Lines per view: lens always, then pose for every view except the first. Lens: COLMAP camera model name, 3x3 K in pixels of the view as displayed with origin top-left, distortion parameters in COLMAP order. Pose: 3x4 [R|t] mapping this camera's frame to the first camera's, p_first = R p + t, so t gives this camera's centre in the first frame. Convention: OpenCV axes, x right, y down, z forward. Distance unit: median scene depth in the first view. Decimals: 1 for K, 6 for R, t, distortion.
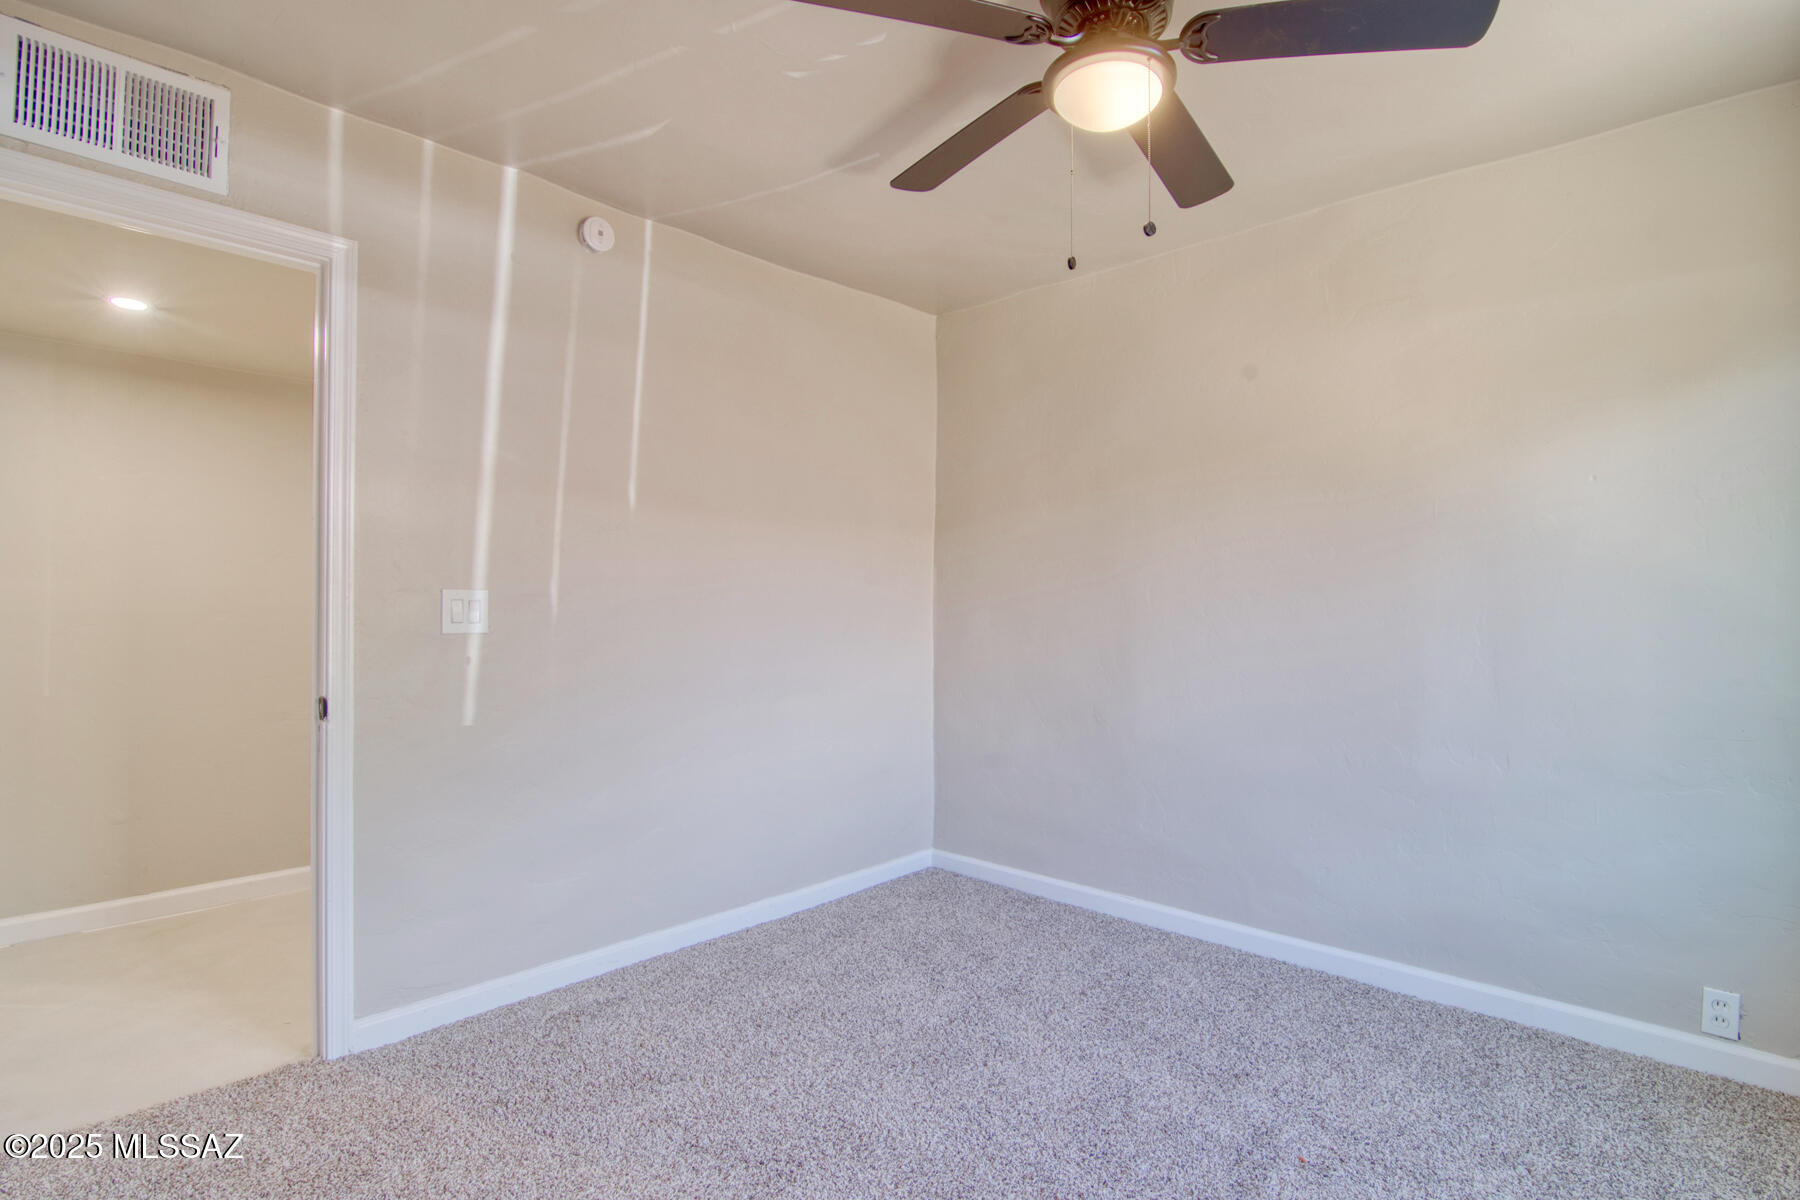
lens RADIAL K [[866.1, 0, 897.7], [0, 866.1, 609.7], [0, 0, 1]] dist [-0.001602, -0.013256]
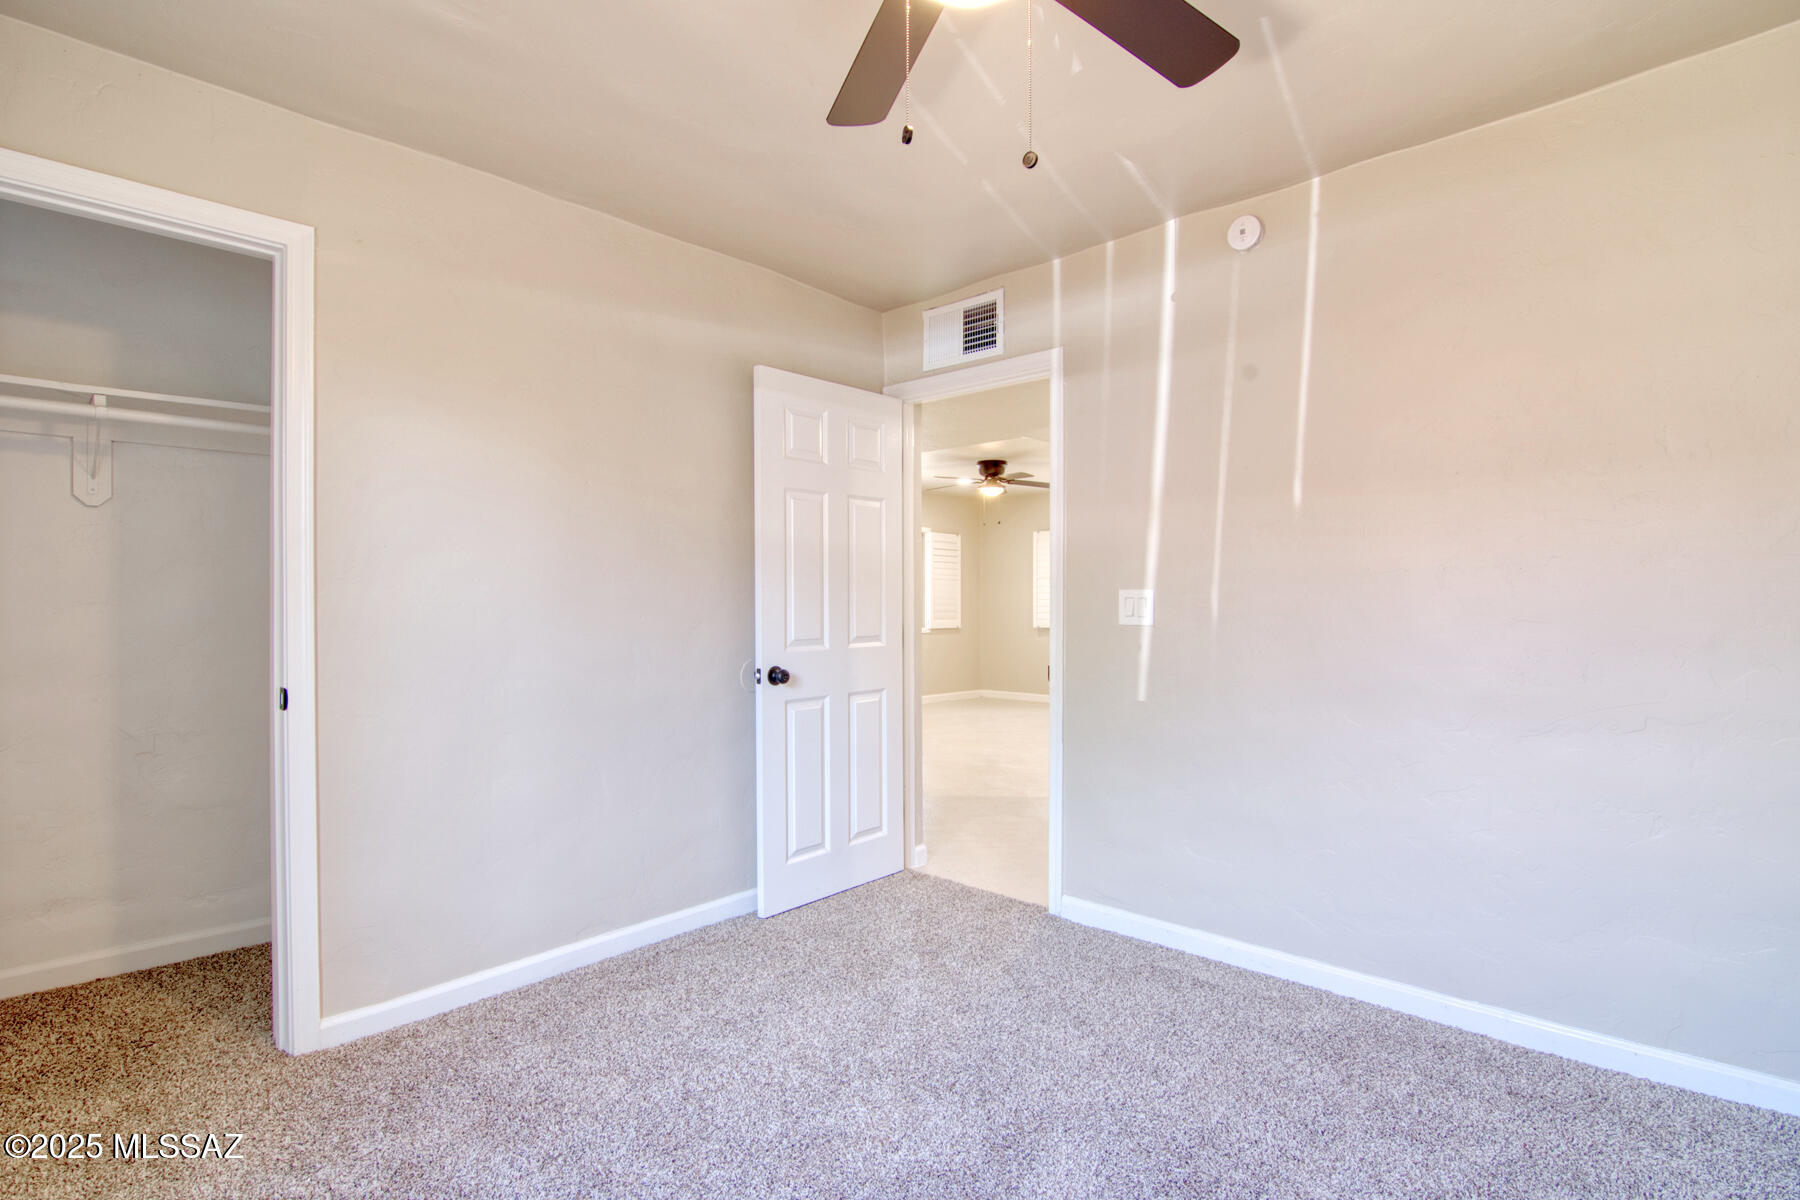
lens RADIAL K [[866.1, 0, 897.7], [0, 866.1, 609.7], [0, 0, 1]] dist [-0.001602, -0.013256]
pose [[0.013696, 0.002563, -0.999903, 0.723939], [0.000192, 0.999997, 0.002566, 0.002117], [0.999906, -0.000227, 0.013695, 0.642756]]
